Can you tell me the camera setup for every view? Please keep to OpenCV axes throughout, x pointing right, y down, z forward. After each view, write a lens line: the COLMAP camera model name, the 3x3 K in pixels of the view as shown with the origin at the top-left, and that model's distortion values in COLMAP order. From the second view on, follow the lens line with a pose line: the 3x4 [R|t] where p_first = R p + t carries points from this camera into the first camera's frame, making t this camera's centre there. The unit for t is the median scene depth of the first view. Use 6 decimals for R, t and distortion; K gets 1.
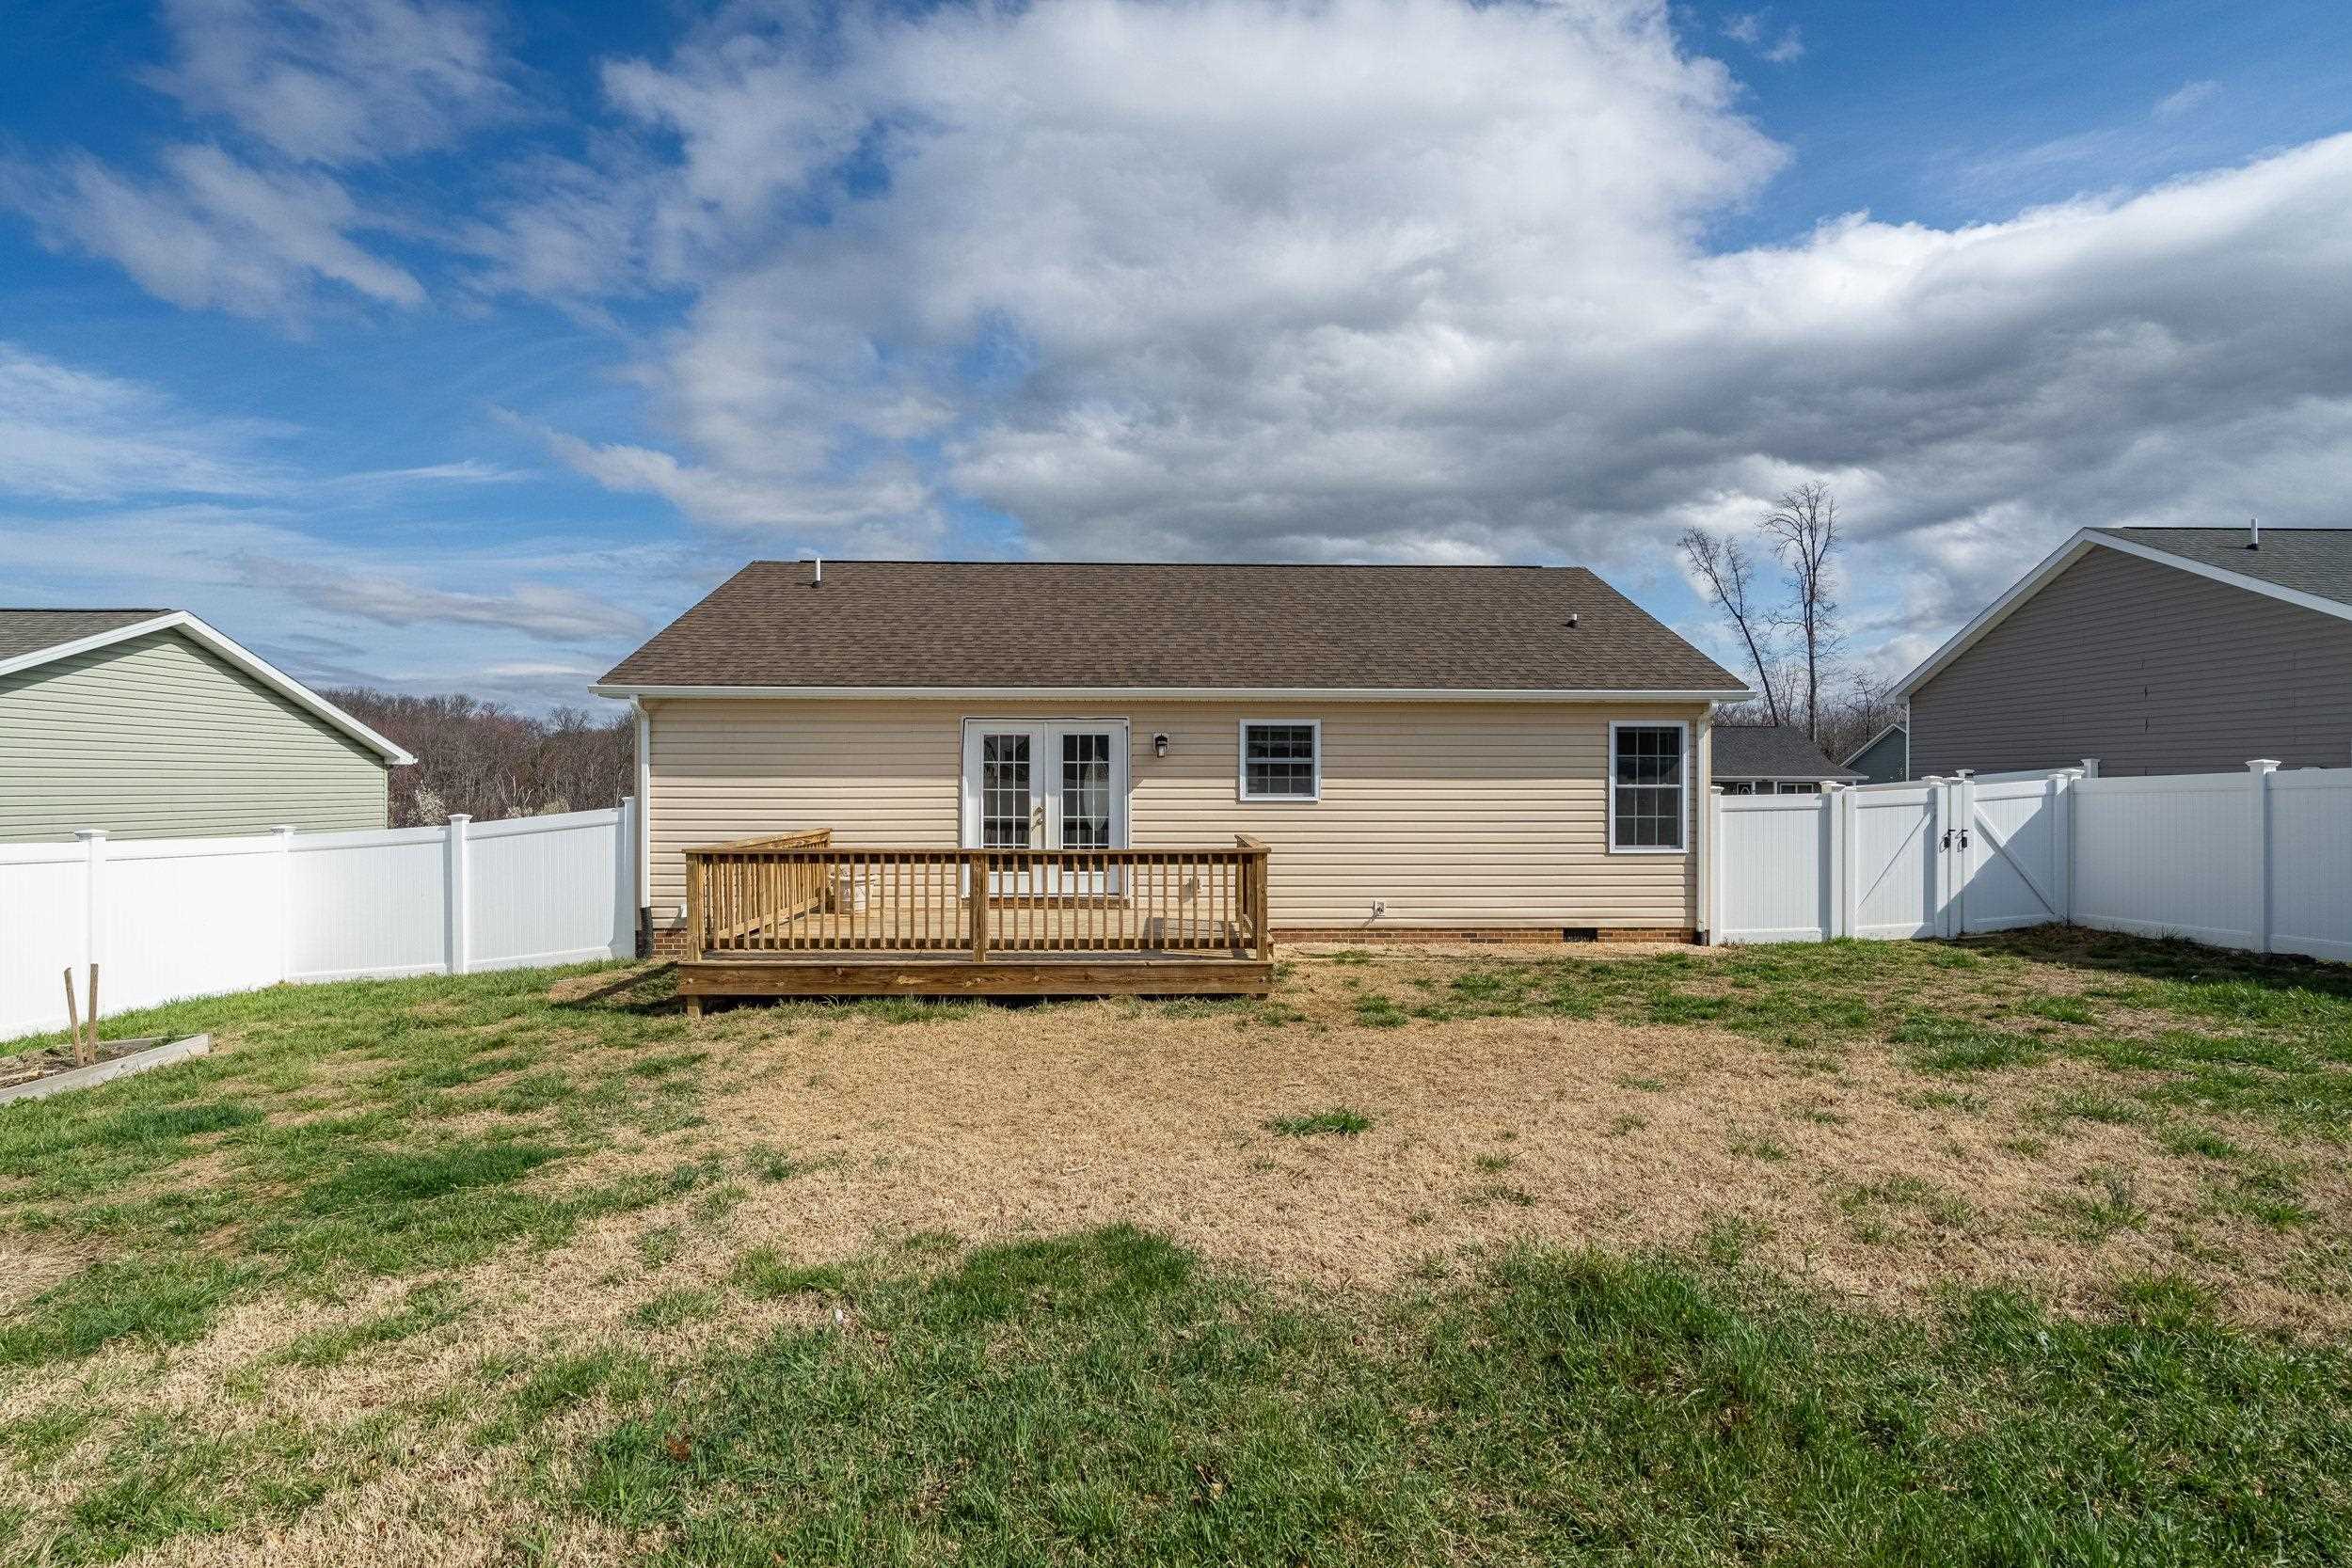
lens RADIAL K [[1068.5, 0, 1138.4], [0, 1068.5, 787.3], [0, 0, 1]] dist [-0.003499, 0.000882]
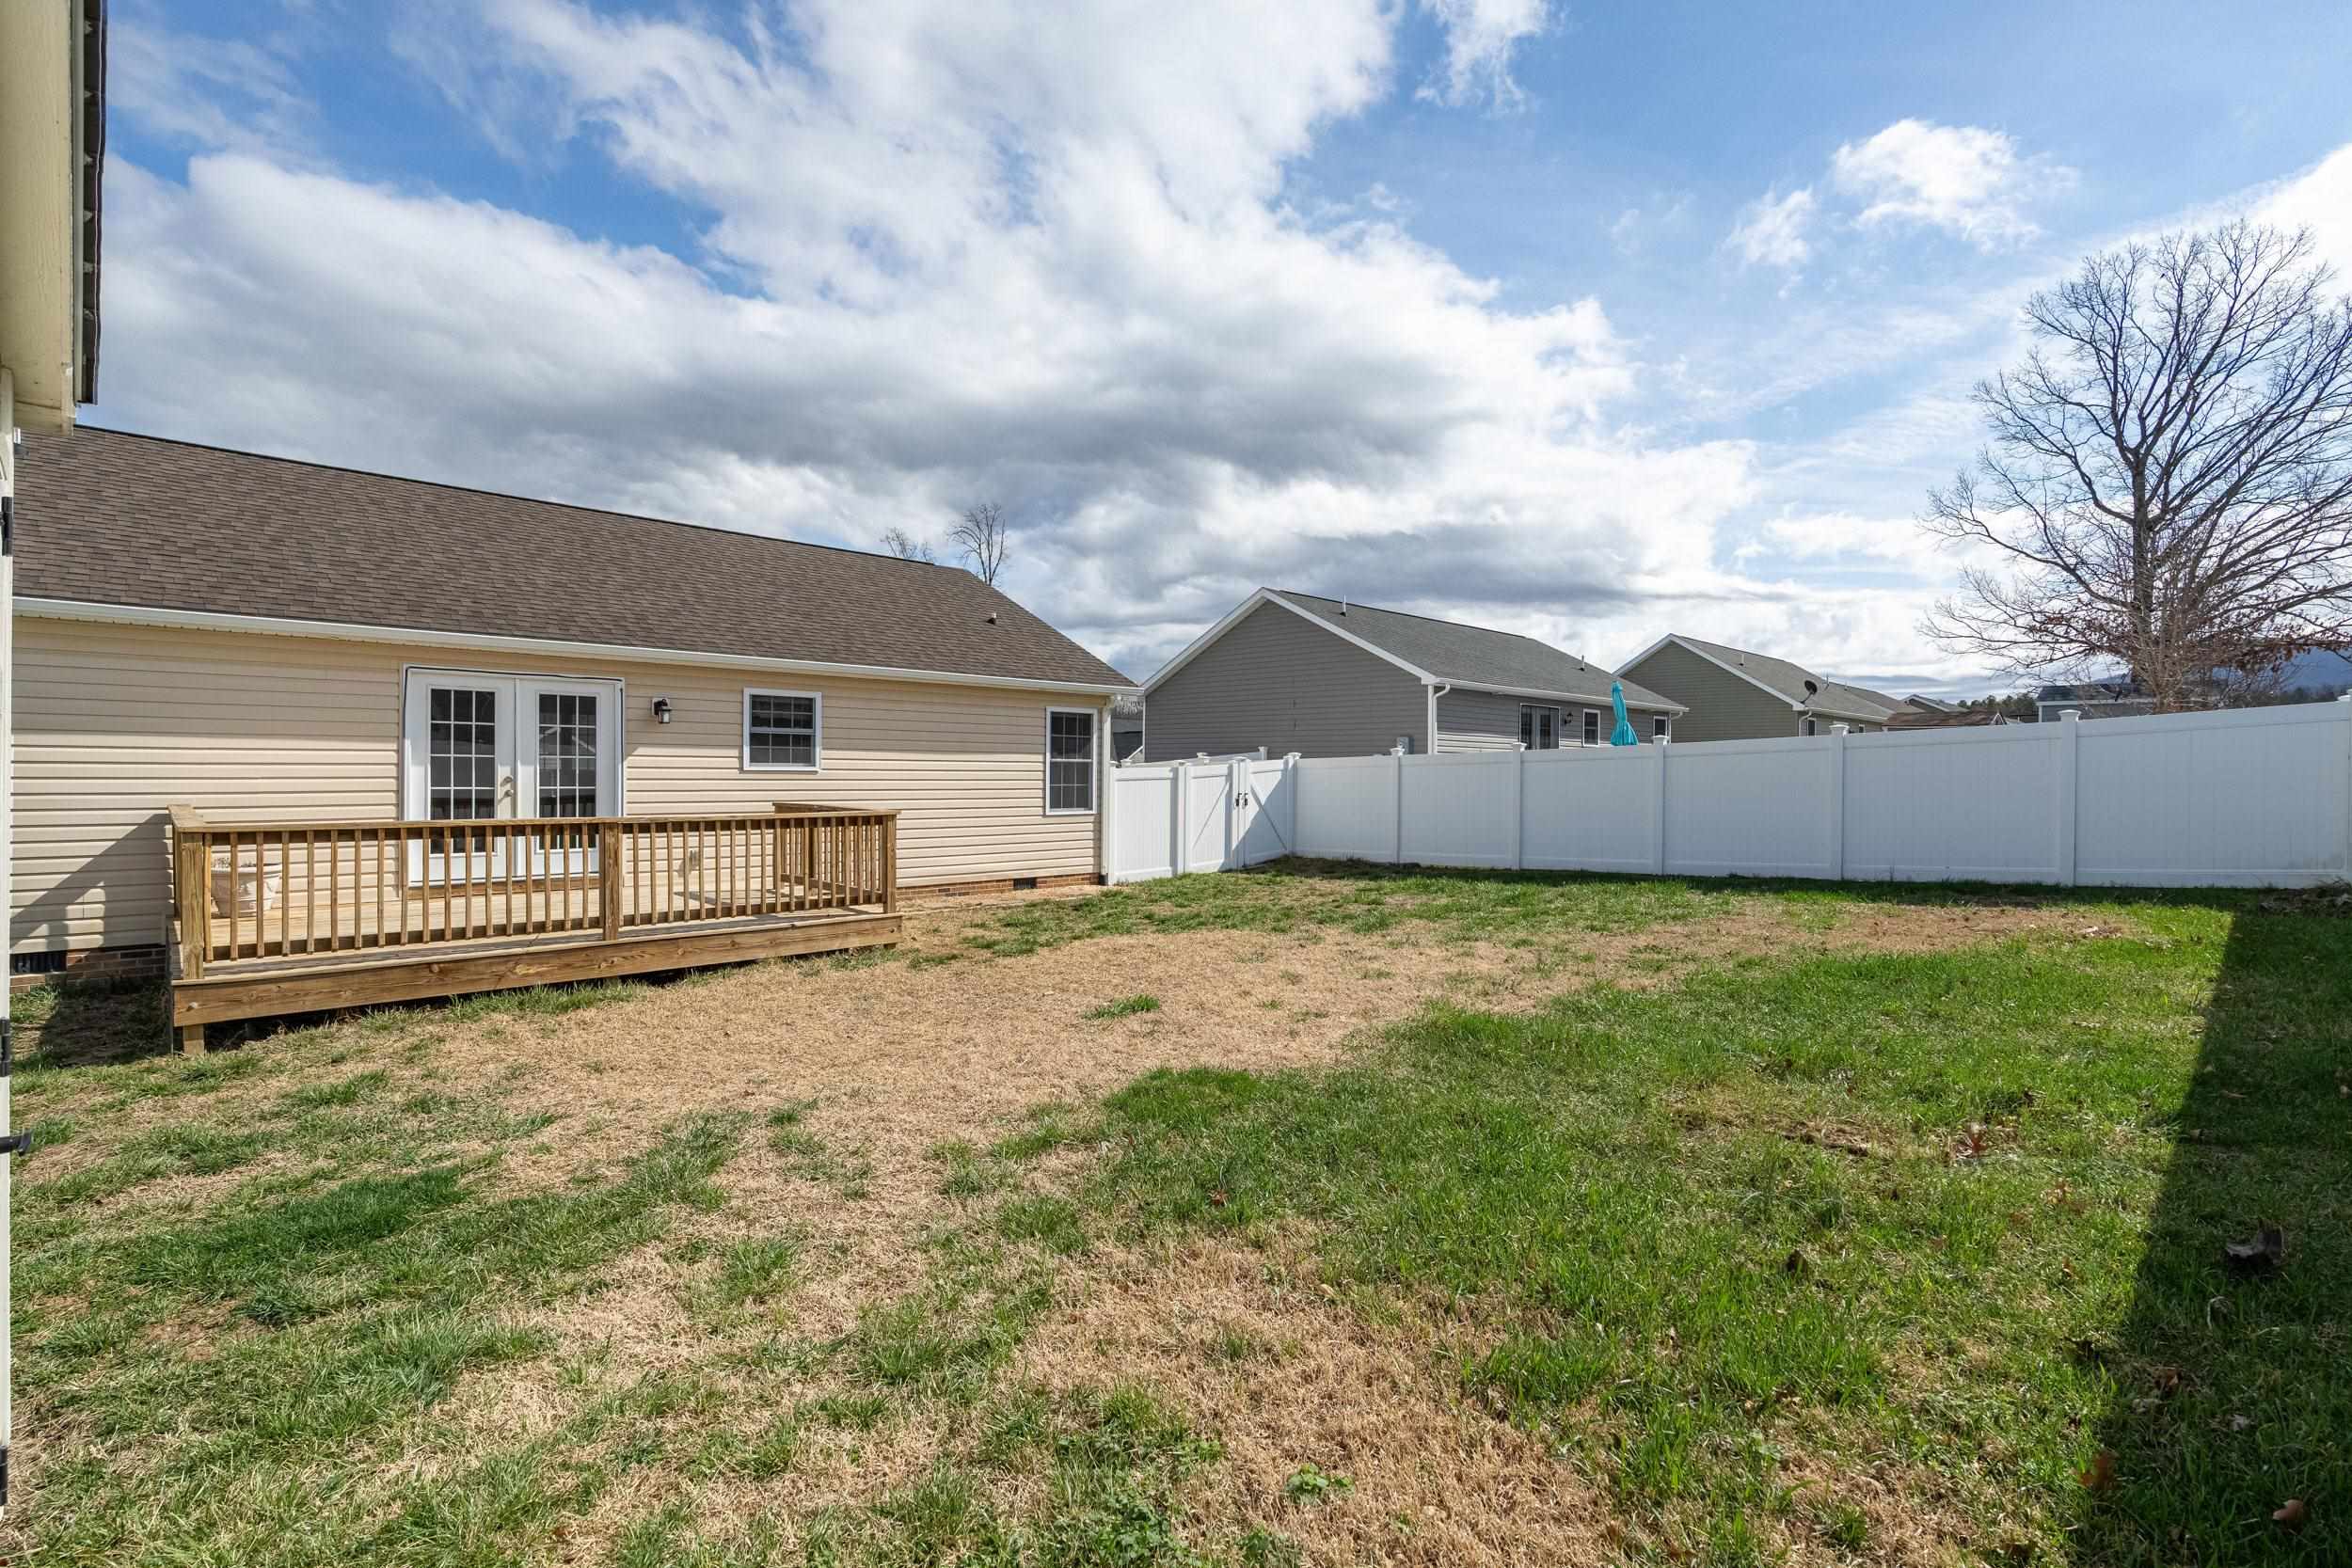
lens RADIAL K [[1081.0, 0, 1177.6], [0, 1081.0, 774.4], [0, 0, 1]] dist [-0.002732, 0.000305]
pose [[0.733795, 0.002840, 0.679365, -0.287935], [-0.008321, 0.999954, 0.004807, 0.008281], [-0.679320, -0.009180, 0.733785, -0.005769]]
